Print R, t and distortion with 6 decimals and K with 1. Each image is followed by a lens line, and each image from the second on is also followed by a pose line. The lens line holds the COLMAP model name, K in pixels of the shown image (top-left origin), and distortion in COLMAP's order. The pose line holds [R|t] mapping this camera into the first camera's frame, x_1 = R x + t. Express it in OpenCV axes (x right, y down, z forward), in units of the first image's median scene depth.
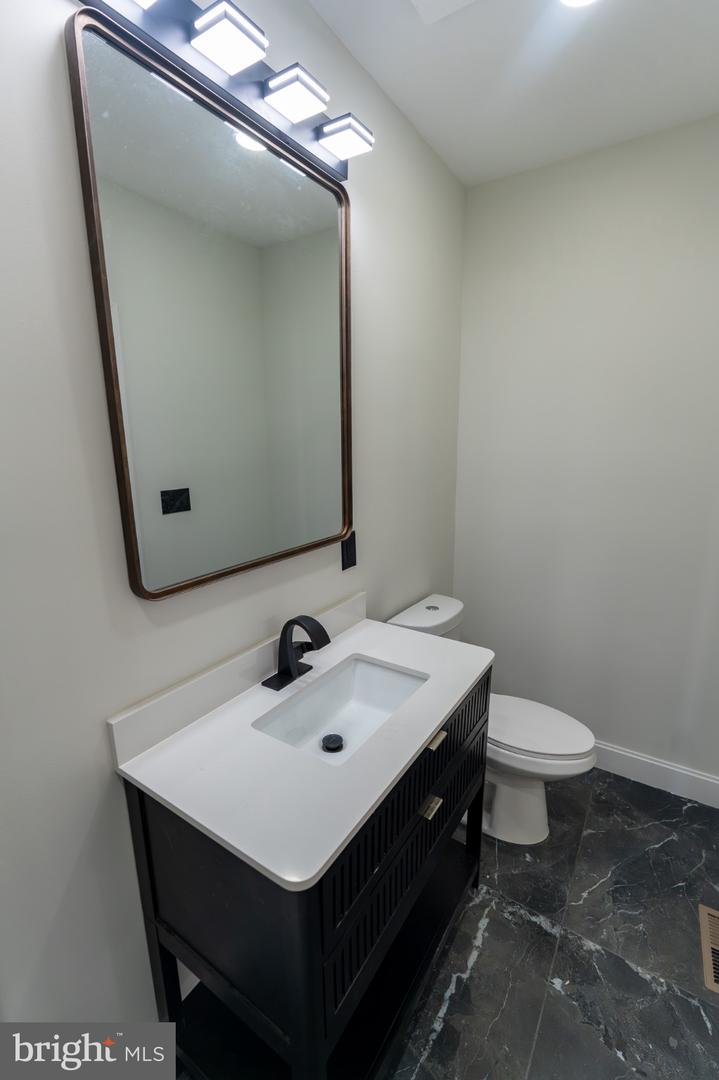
lens RADIAL K [[473.5, 0, 360.2], [0, 473.5, 539.0], [0, 0, 1]] dist [-0.000894, 0.001534]
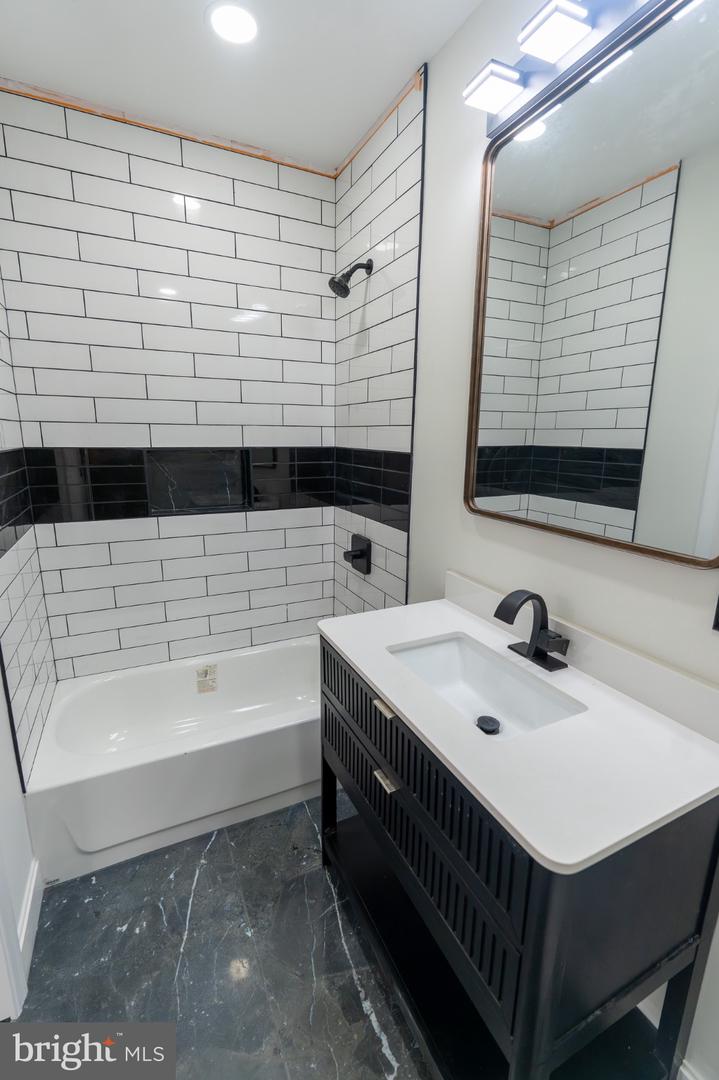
lens RADIAL K [[473.5, 0, 362.3], [0, 473.5, 537.7], [0, 0, 1]] dist [-0.000894, 0.001534]
pose [[-0.507271, 0.181684, -0.842417, 0.729994], [-0.190460, 0.929717, 0.315199, -0.148061], [0.840477, 0.320338, -0.437015, 0.999822]]
